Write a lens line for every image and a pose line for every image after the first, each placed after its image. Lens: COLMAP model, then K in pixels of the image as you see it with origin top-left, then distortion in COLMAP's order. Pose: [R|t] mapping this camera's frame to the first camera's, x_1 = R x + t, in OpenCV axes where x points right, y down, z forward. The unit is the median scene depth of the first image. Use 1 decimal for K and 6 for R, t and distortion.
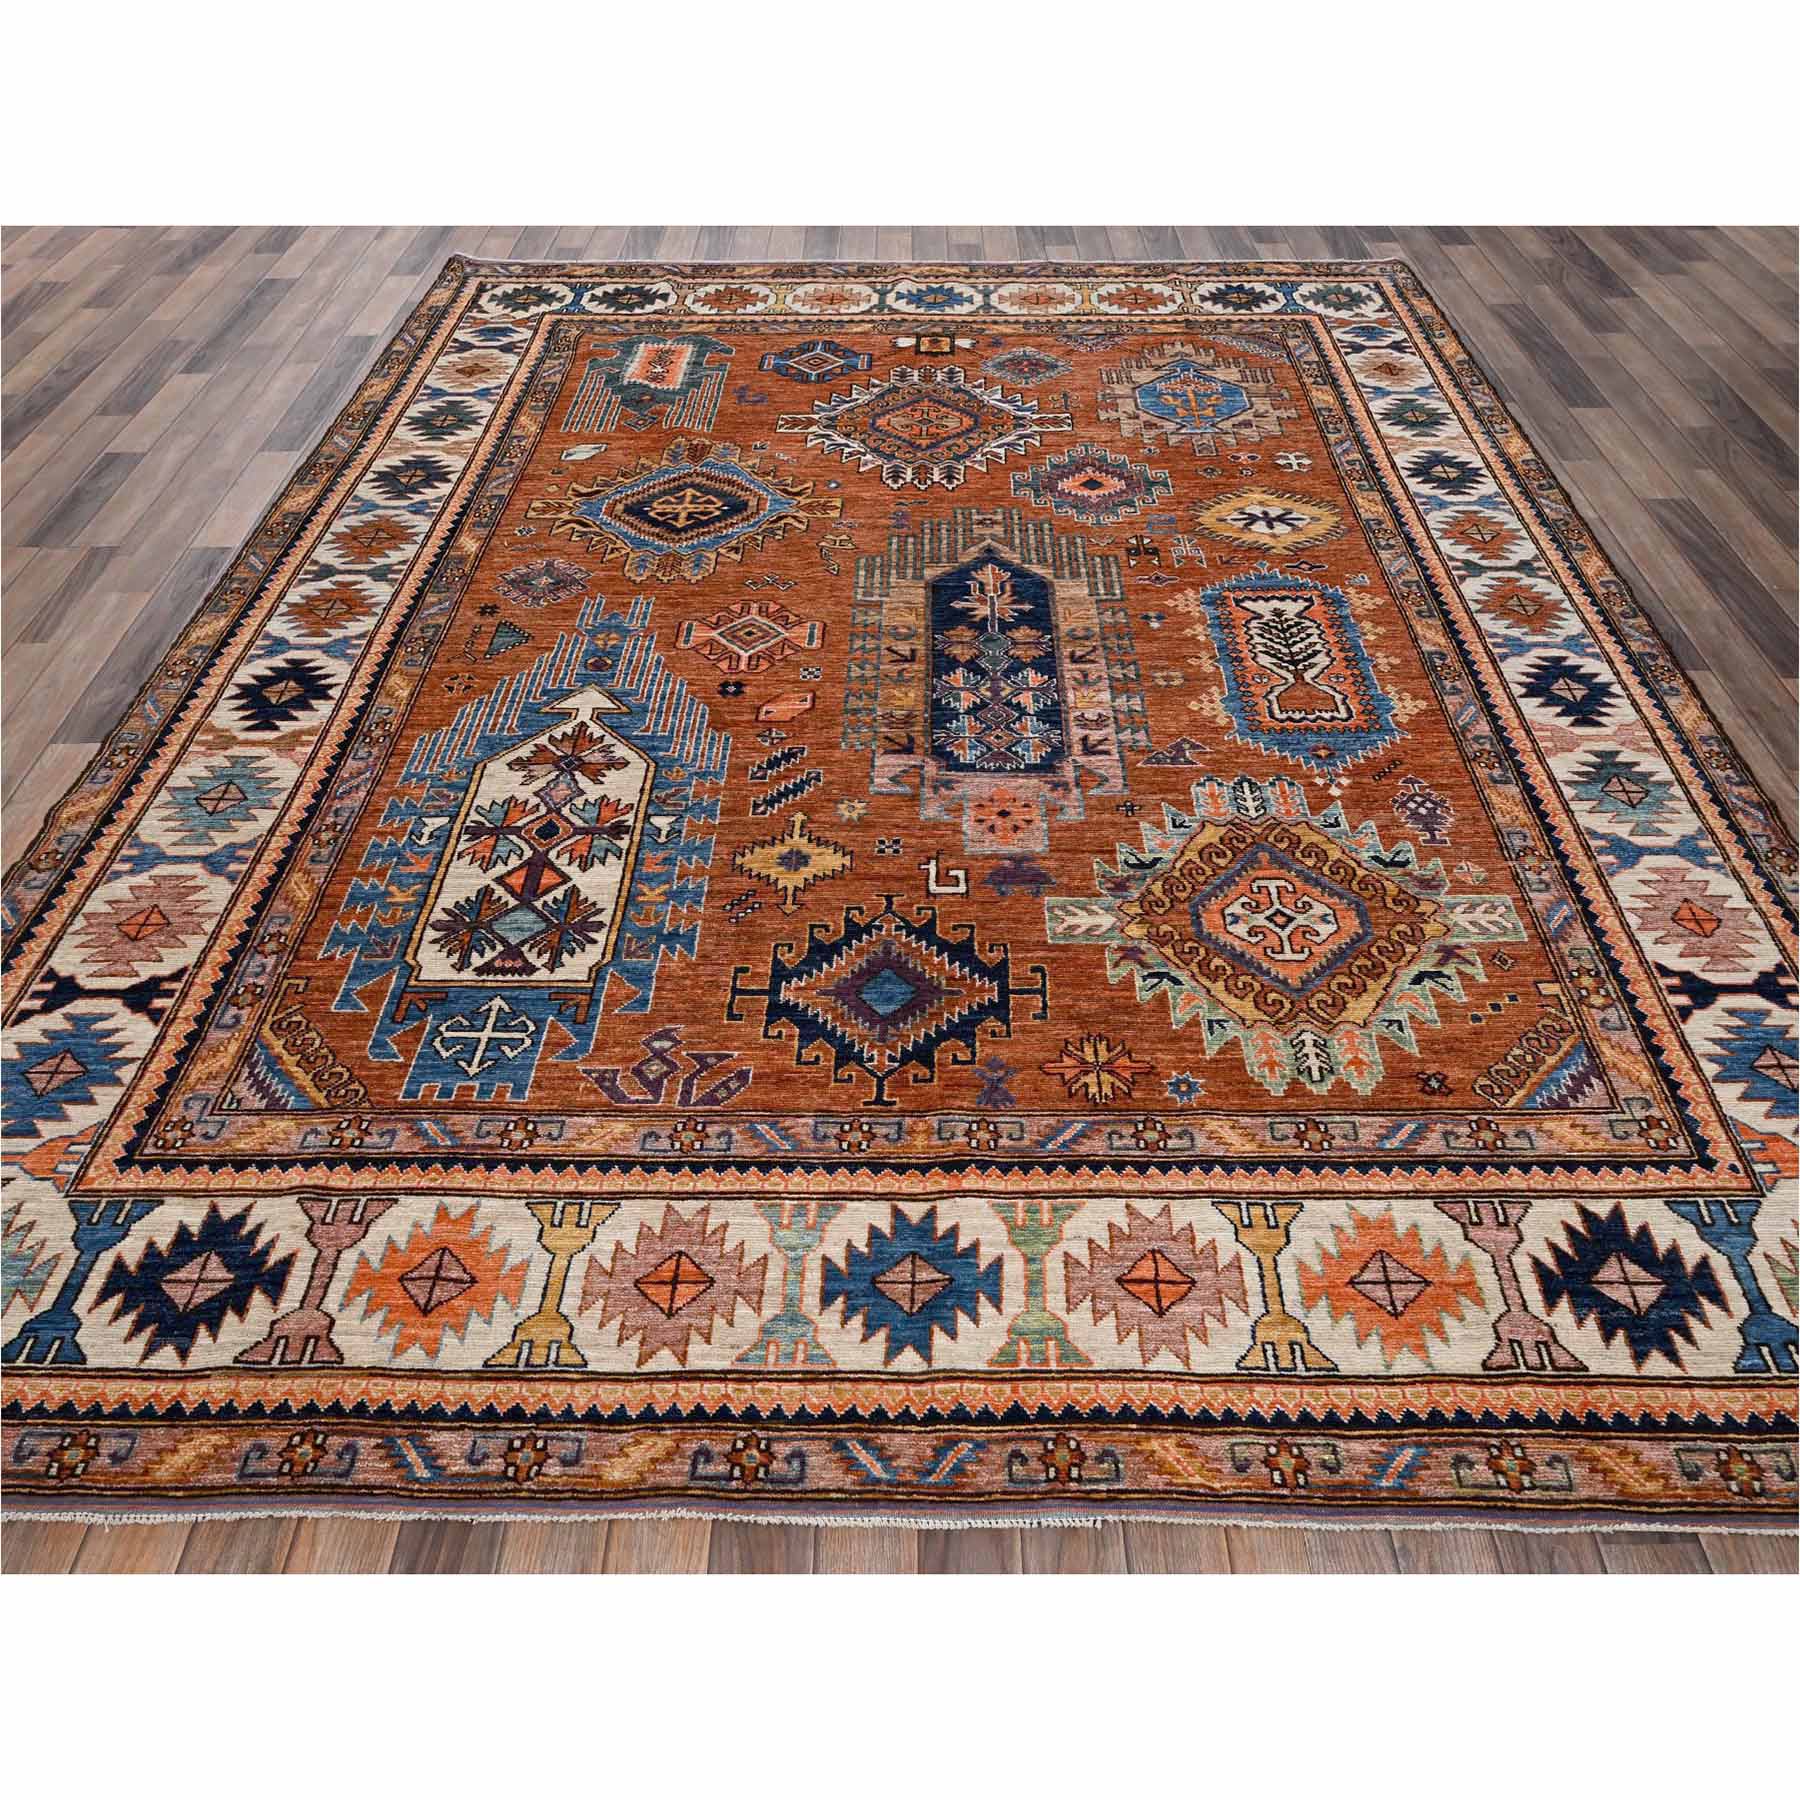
lens RADIAL K [[1369.3, 0, 946.1], [0, 1369.3, 900.3], [0, 0, 1]] dist [0.001782, -0.003422]
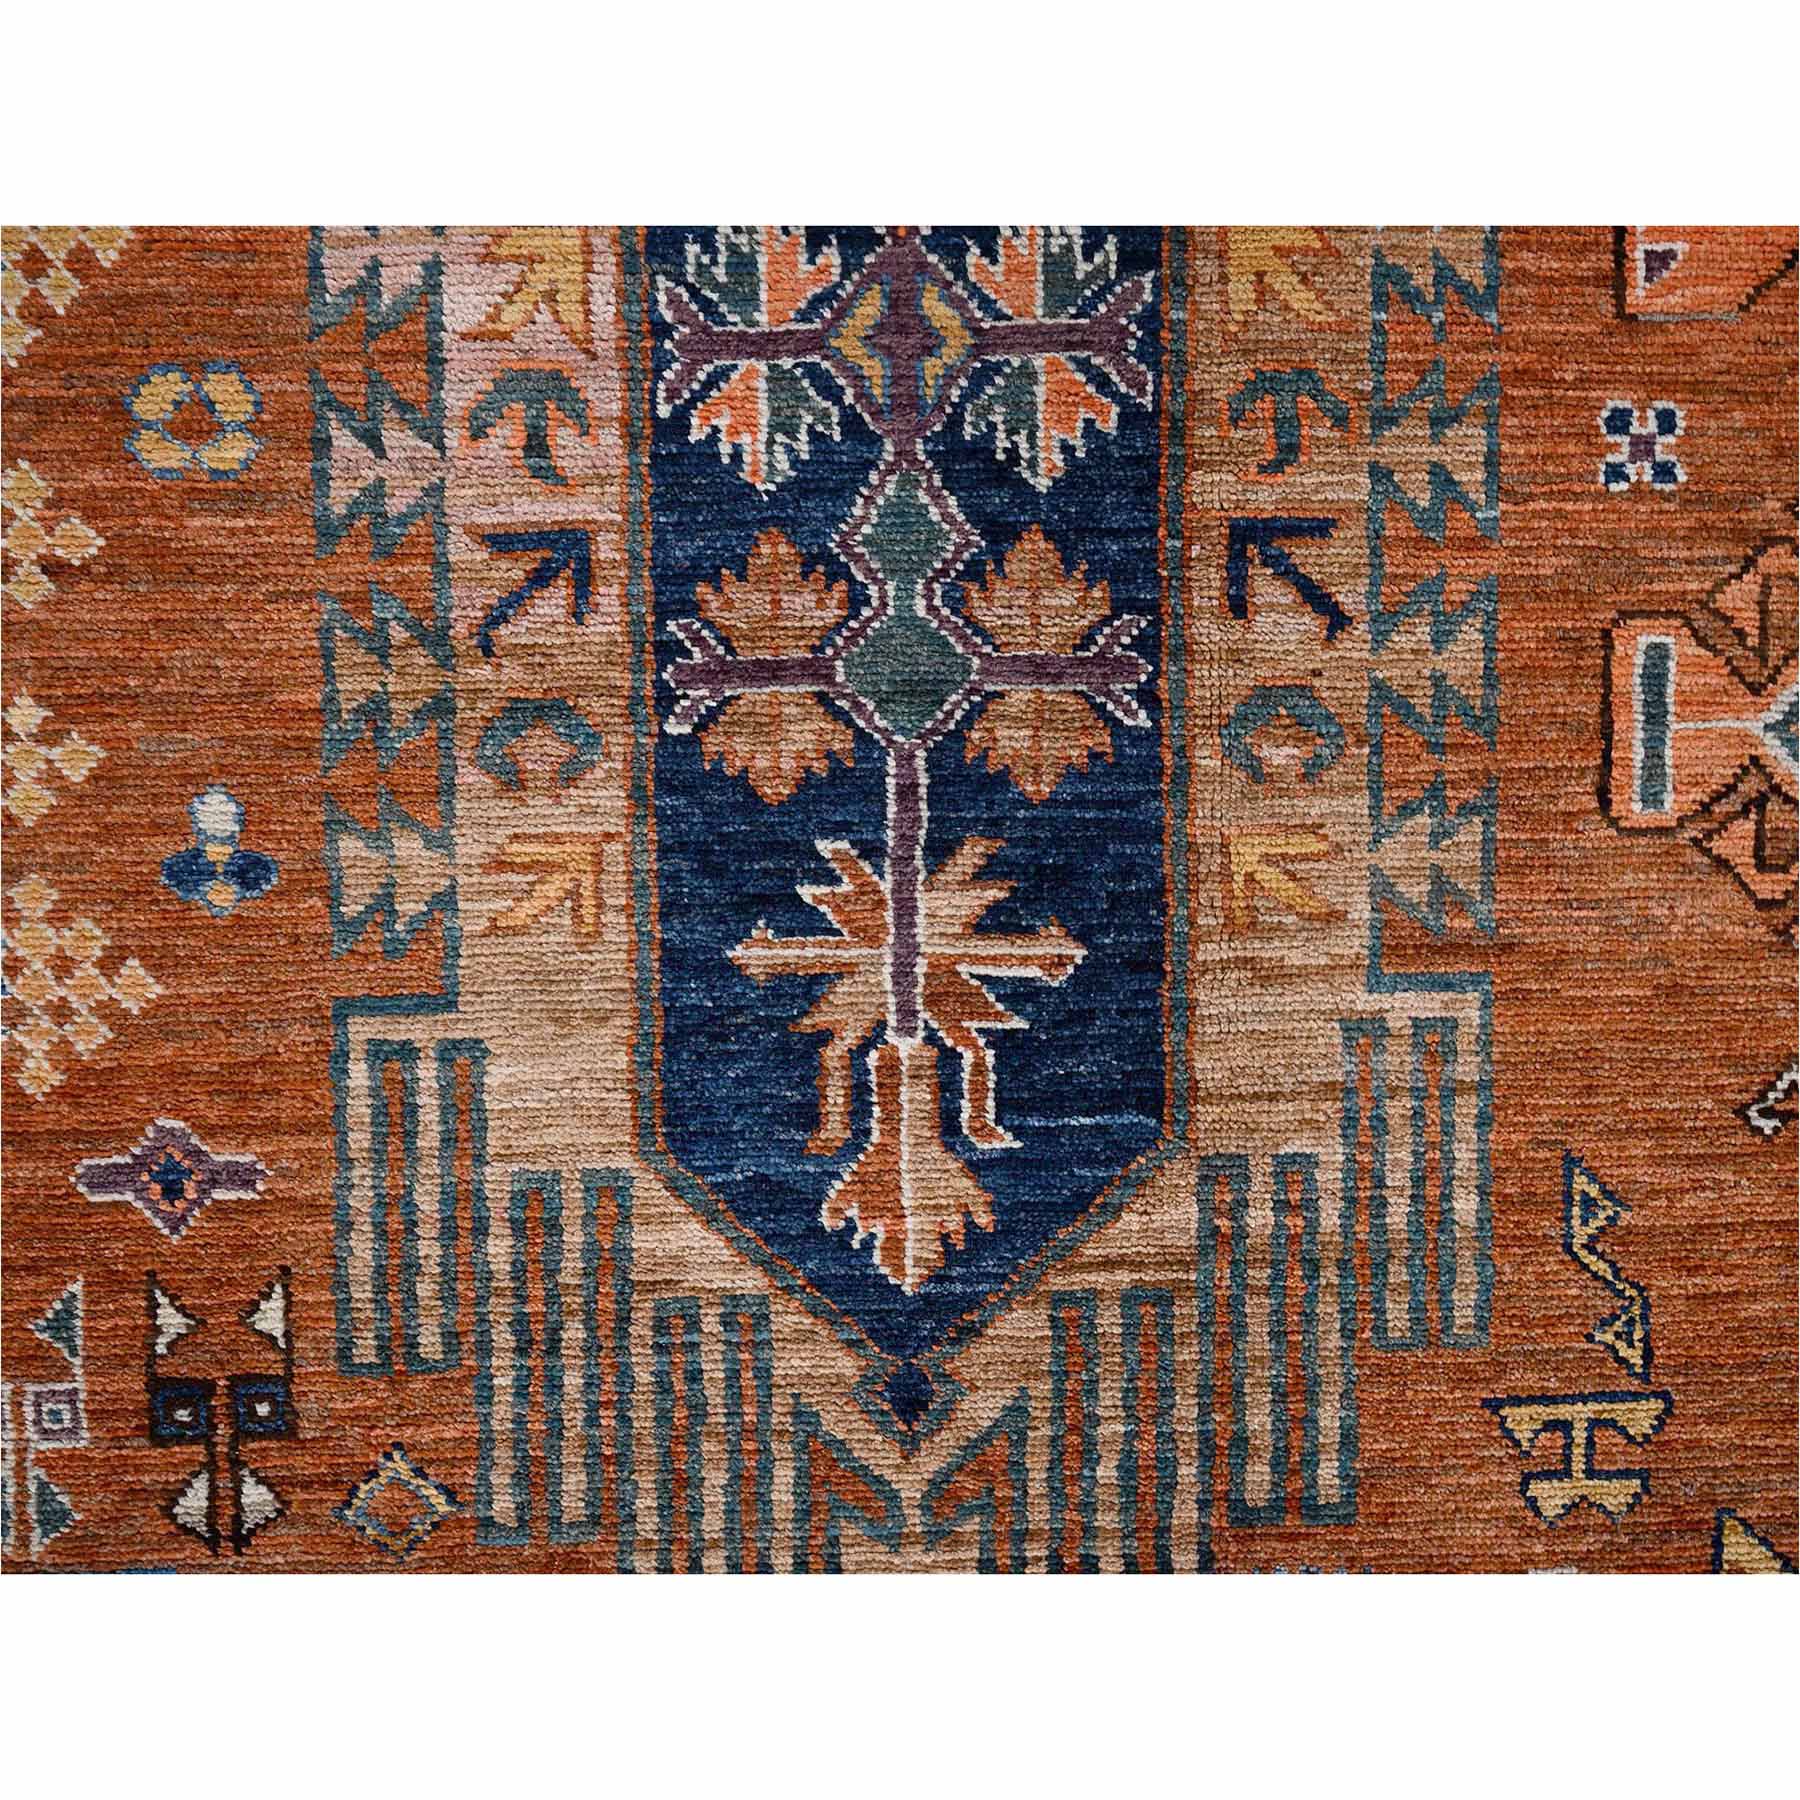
lens RADIAL K [[2640.2, 0, 900.0], [0, 2640.2, 900.0], [0, 0, 1]] dist [-0.000273, -0.014868]
pose [[-0.999151, 0.006243, -0.040731, 0.060261], [-0.031613, -0.750157, 0.660504, -0.575988], [-0.026431, 0.661231, 0.749717, 0.745686]]
